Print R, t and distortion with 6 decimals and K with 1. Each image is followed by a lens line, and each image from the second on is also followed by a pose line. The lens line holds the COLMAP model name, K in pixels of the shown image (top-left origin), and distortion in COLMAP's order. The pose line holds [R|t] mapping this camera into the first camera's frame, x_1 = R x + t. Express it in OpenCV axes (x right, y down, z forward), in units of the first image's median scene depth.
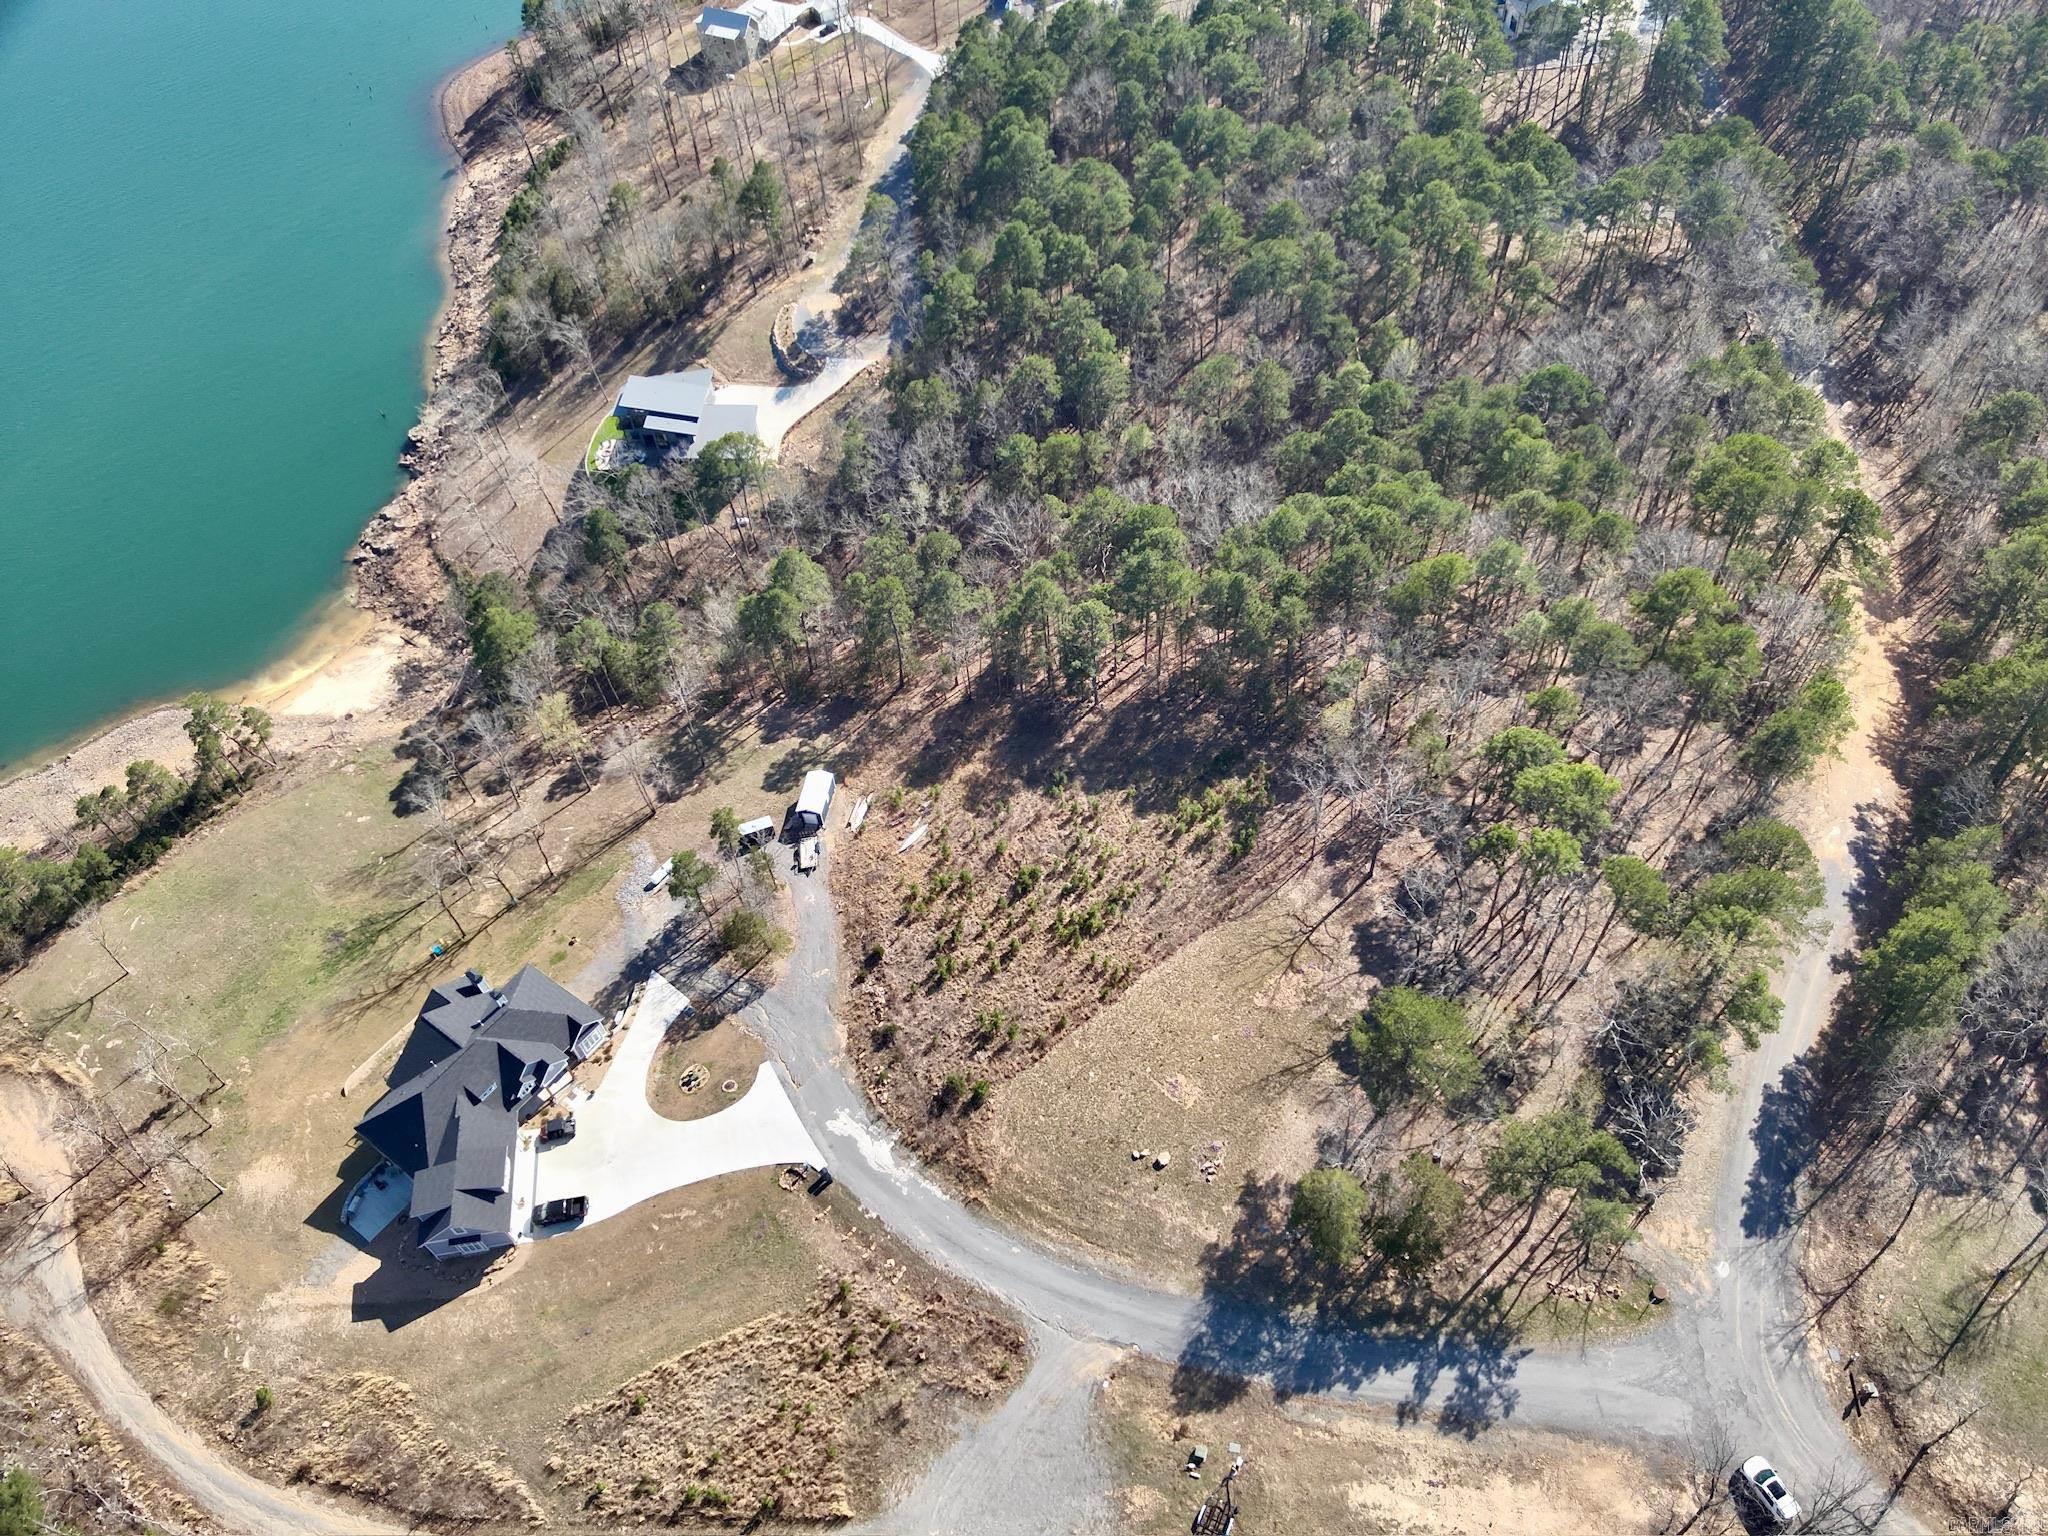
lens RADIAL K [[1480.8, 0, 1018.0], [0, 1480.8, 751.7], [0, 0, 1]] dist [0.094722, -0.184875]
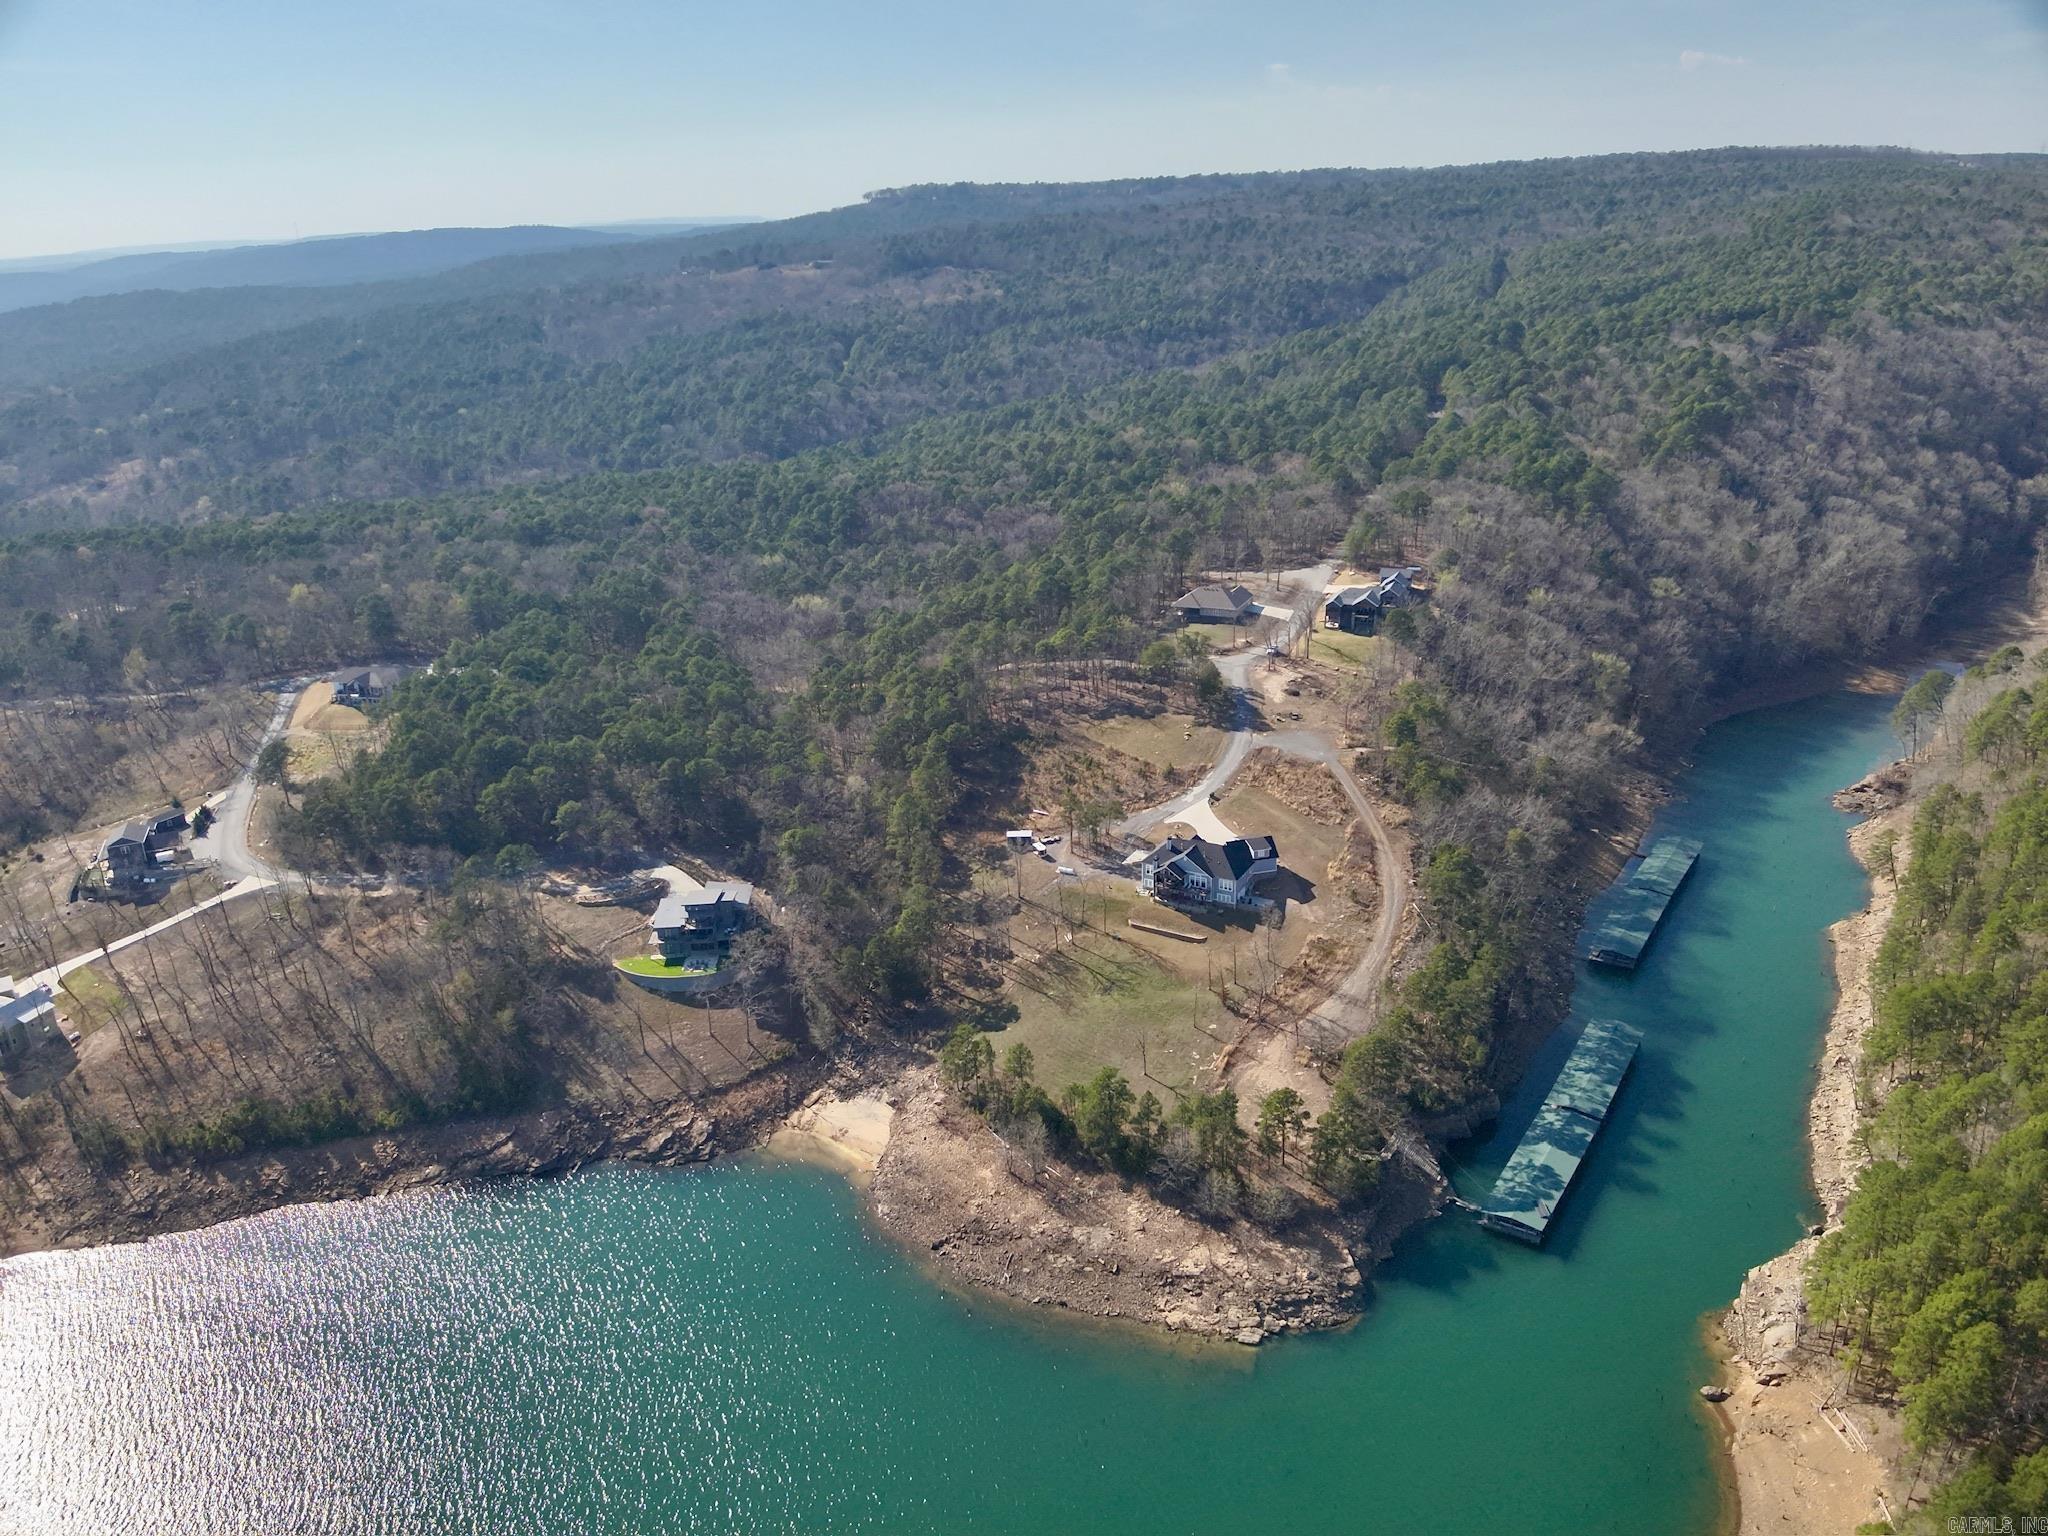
lens RADIAL K [[1480.8, 0, 1023.6], [0, 1480.8, 765.7], [0, 0, 1]] dist [0.094722, -0.184875]
pose [[-0.129633, -0.279577, 0.951332, -2.352619], [0.794777, 0.544384, 0.268283, -0.647658], [-0.592895, 0.790875, 0.151631, 0.712339]]
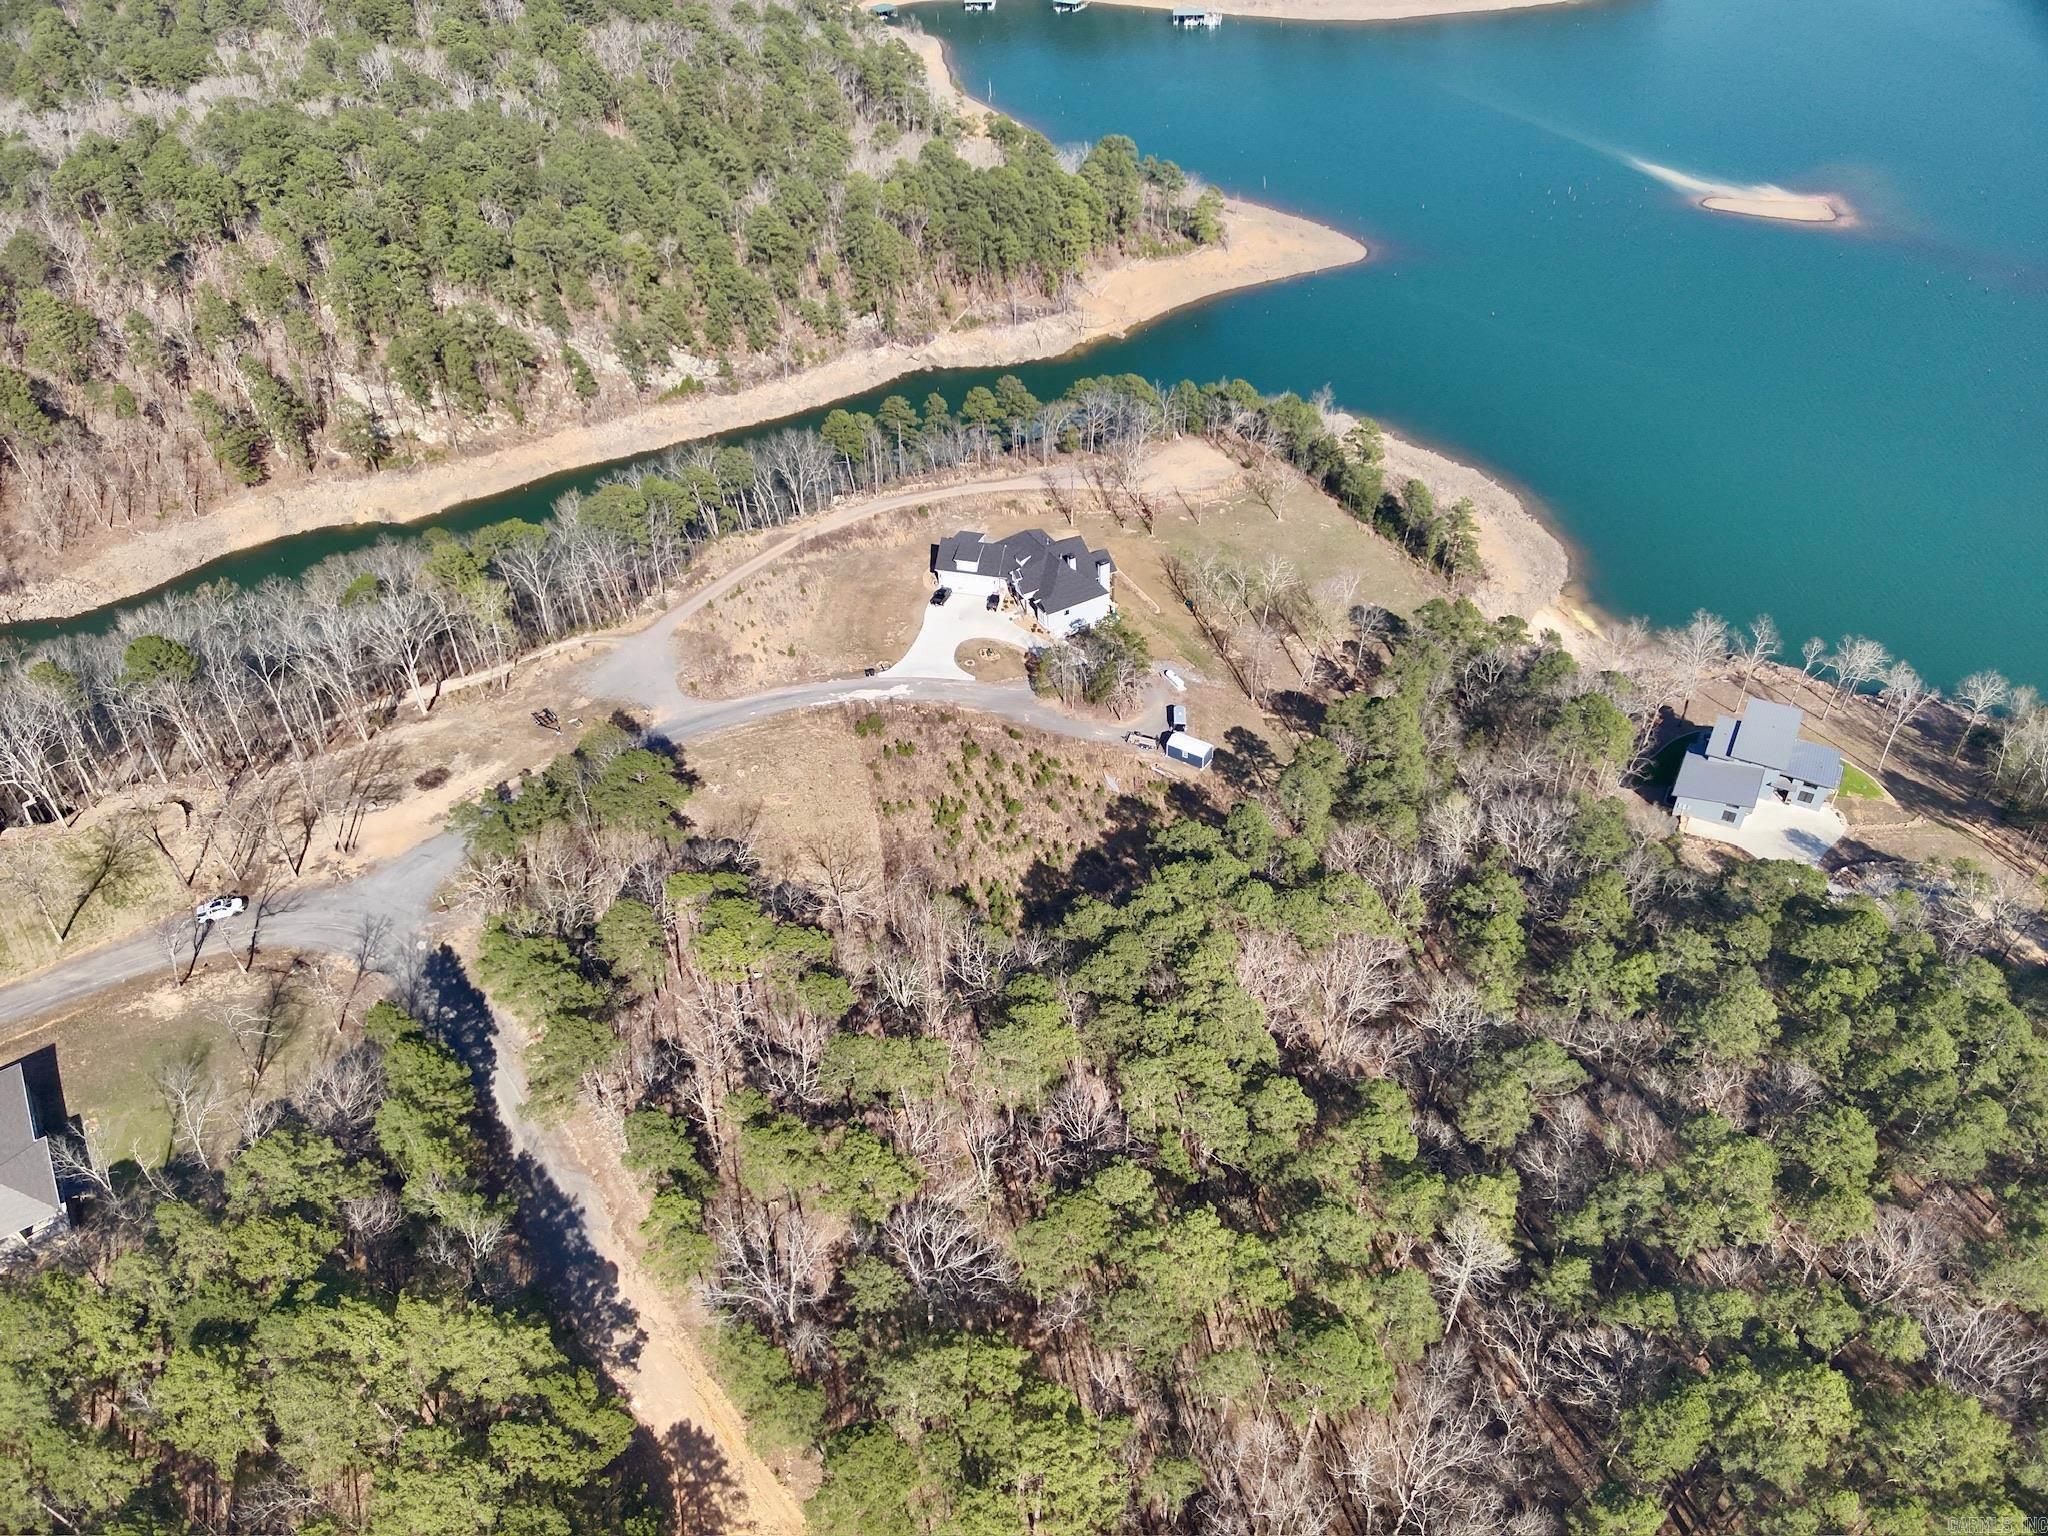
lens RADIAL K [[1480.8, 0, 1029.1], [0, 1480.8, 780.5], [0, 0, 1]] dist [0.094722, -0.184875]
pose [[-0.410347, 0.660731, -0.628530, 0.807928], [-0.664477, 0.255409, 0.702308, -0.843369], [0.624569, 0.705834, 0.334234, 0.617031]]
